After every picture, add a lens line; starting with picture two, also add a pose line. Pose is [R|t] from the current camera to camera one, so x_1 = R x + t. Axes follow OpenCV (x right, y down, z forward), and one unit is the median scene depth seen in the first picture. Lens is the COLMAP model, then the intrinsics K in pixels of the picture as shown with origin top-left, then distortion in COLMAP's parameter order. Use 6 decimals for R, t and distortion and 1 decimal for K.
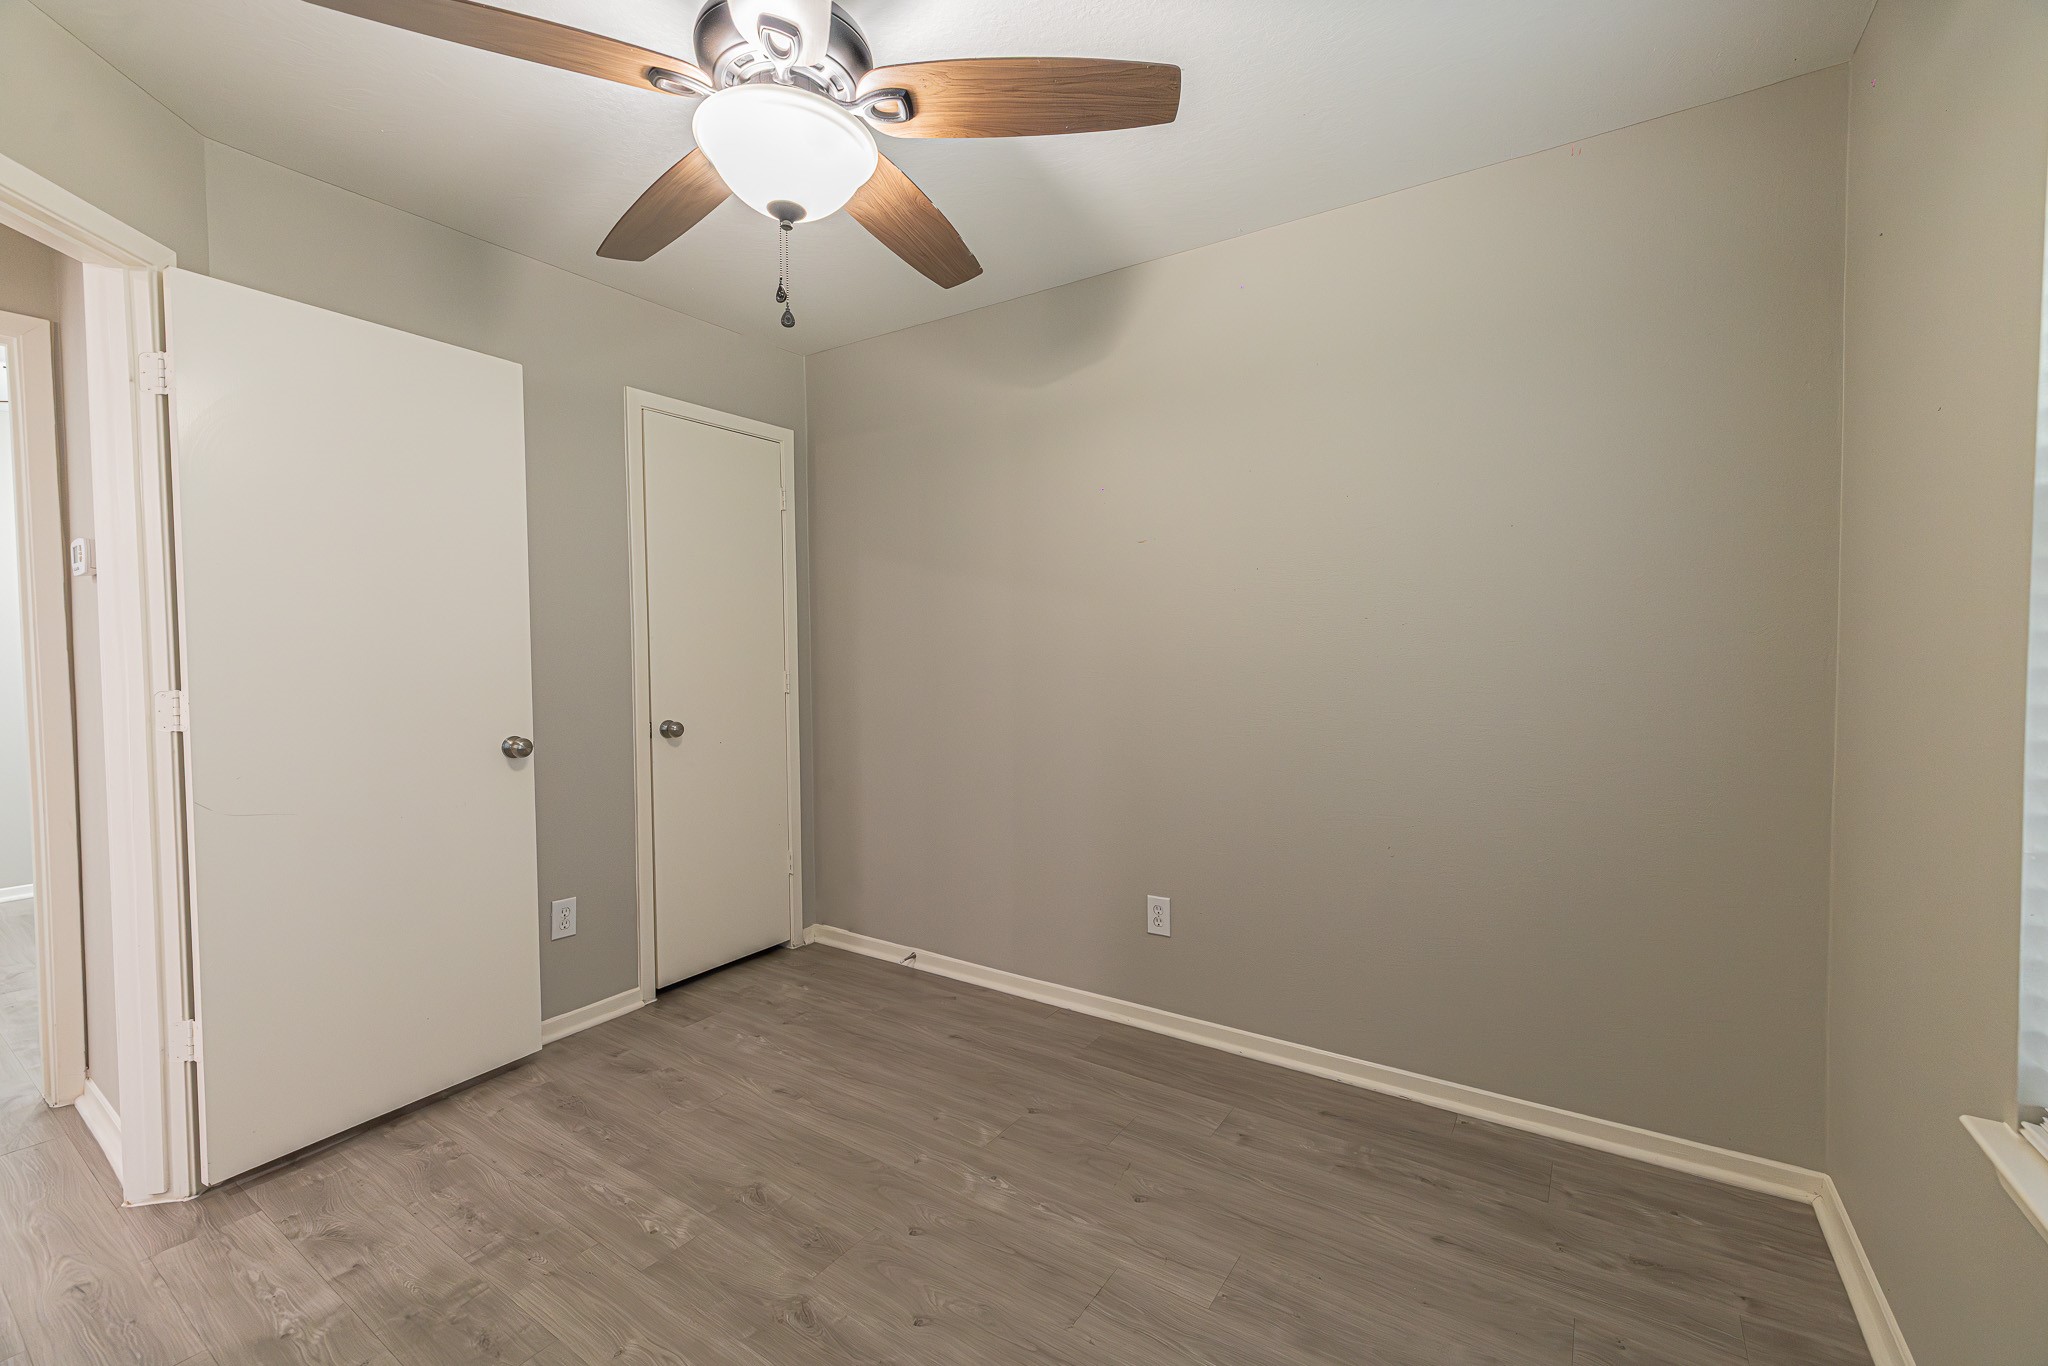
lens RADIAL K [[854.4, 0, 1024.0], [0, 854.4, 683.0], [0, 0, 1]] dist [0.001574, 0.000119]
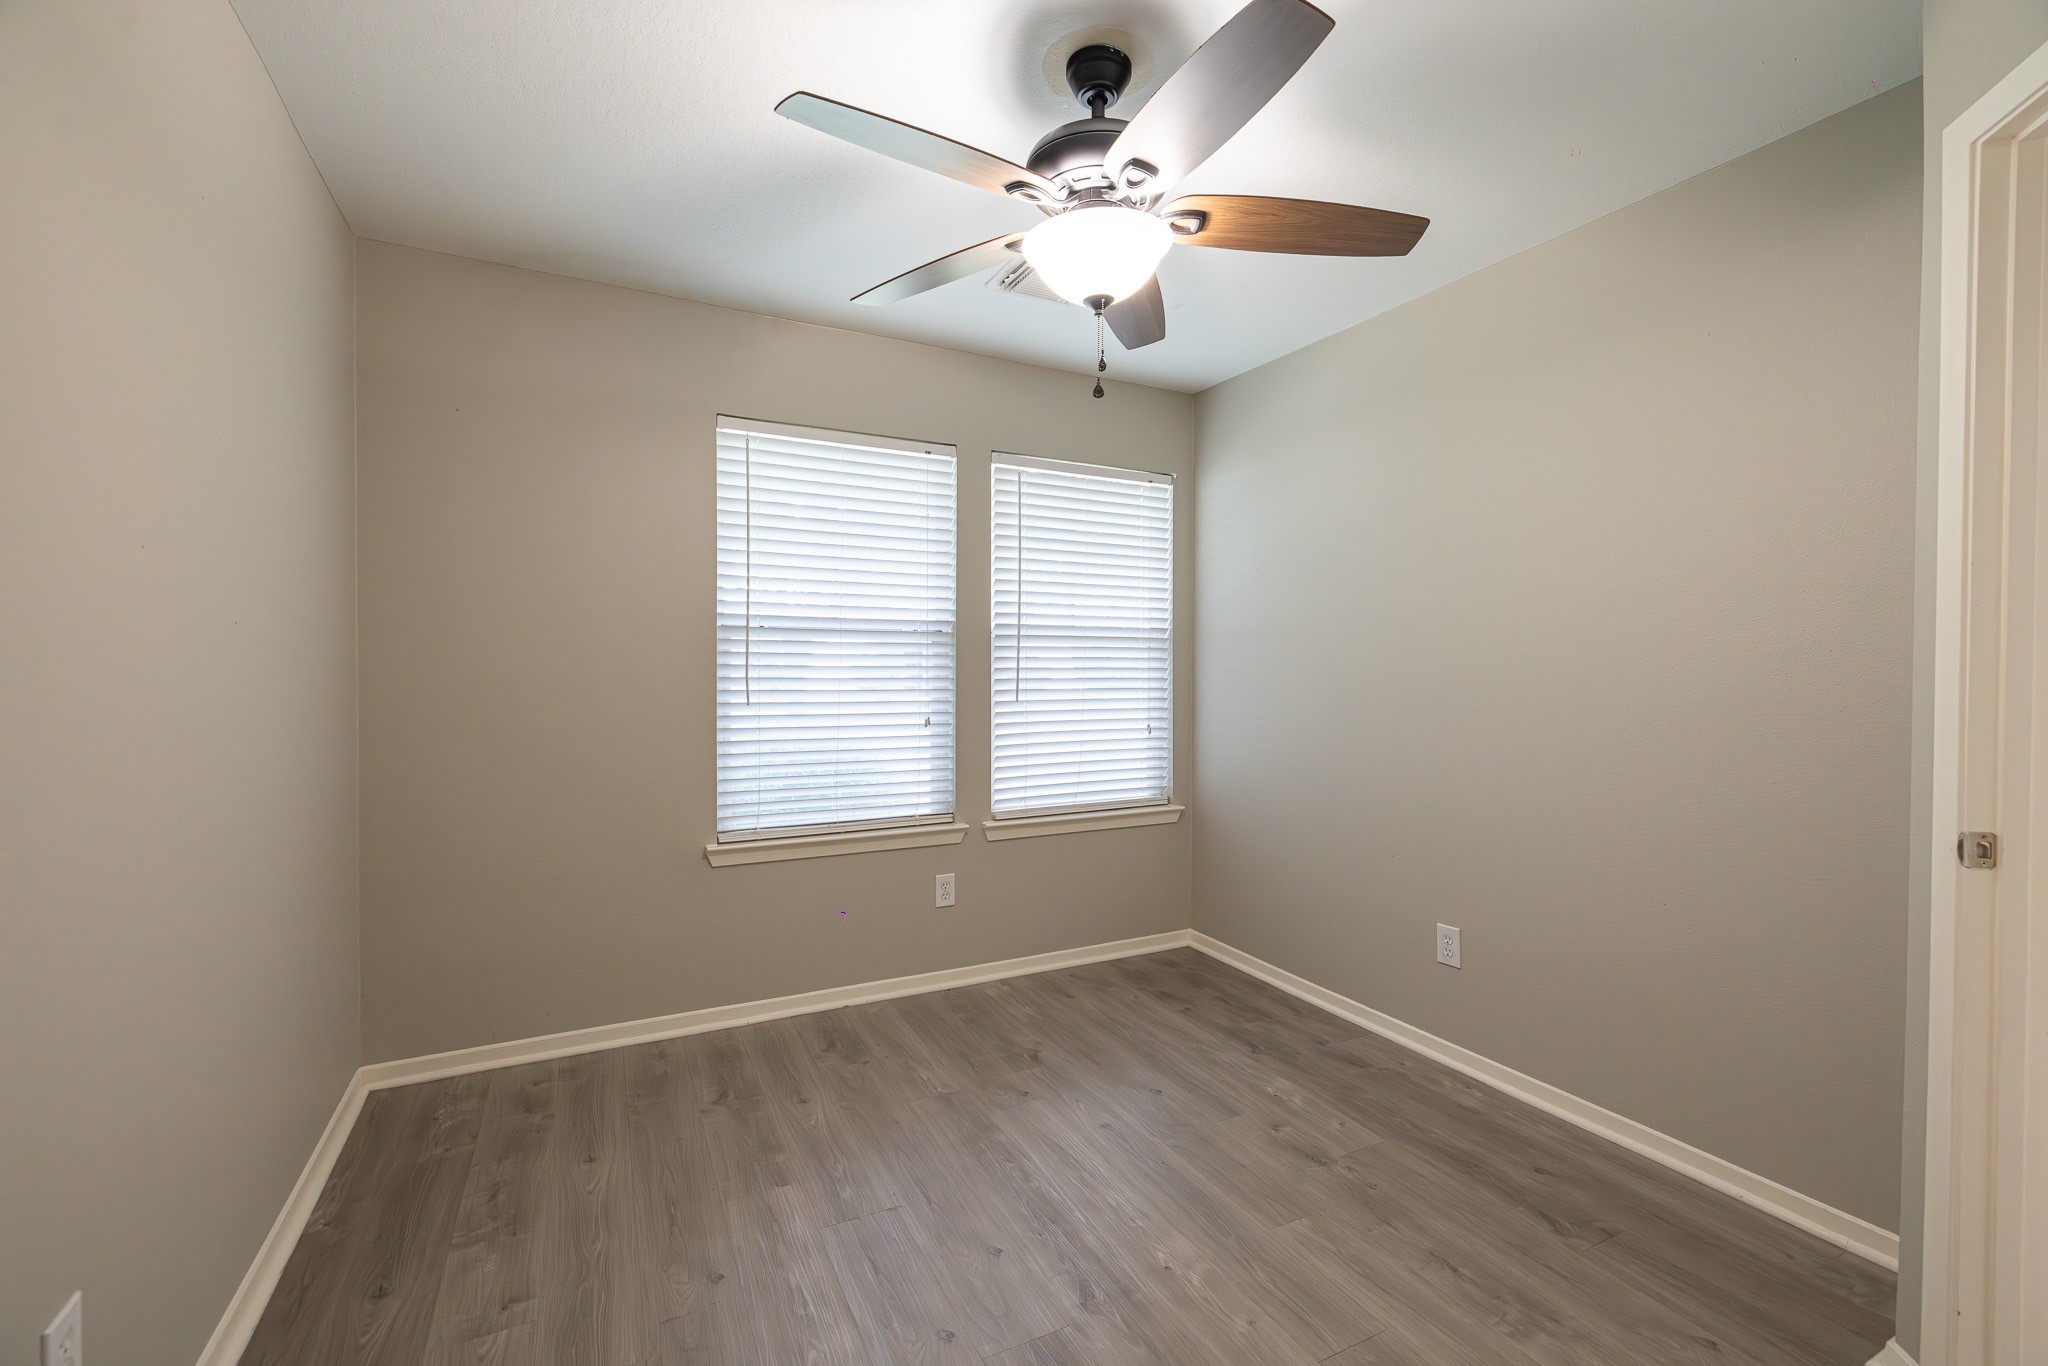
lens RADIAL K [[854.4, 0, 1024.0], [0, 854.4, 683.0], [0, 0, 1]] dist [0.001574, 0.000119]
pose [[-0.877420, -0.003263, 0.479713, -0.632225], [0.019716, 0.998887, 0.042856, -0.058288], [-0.479319, 0.047061, -0.876378, 1.756535]]
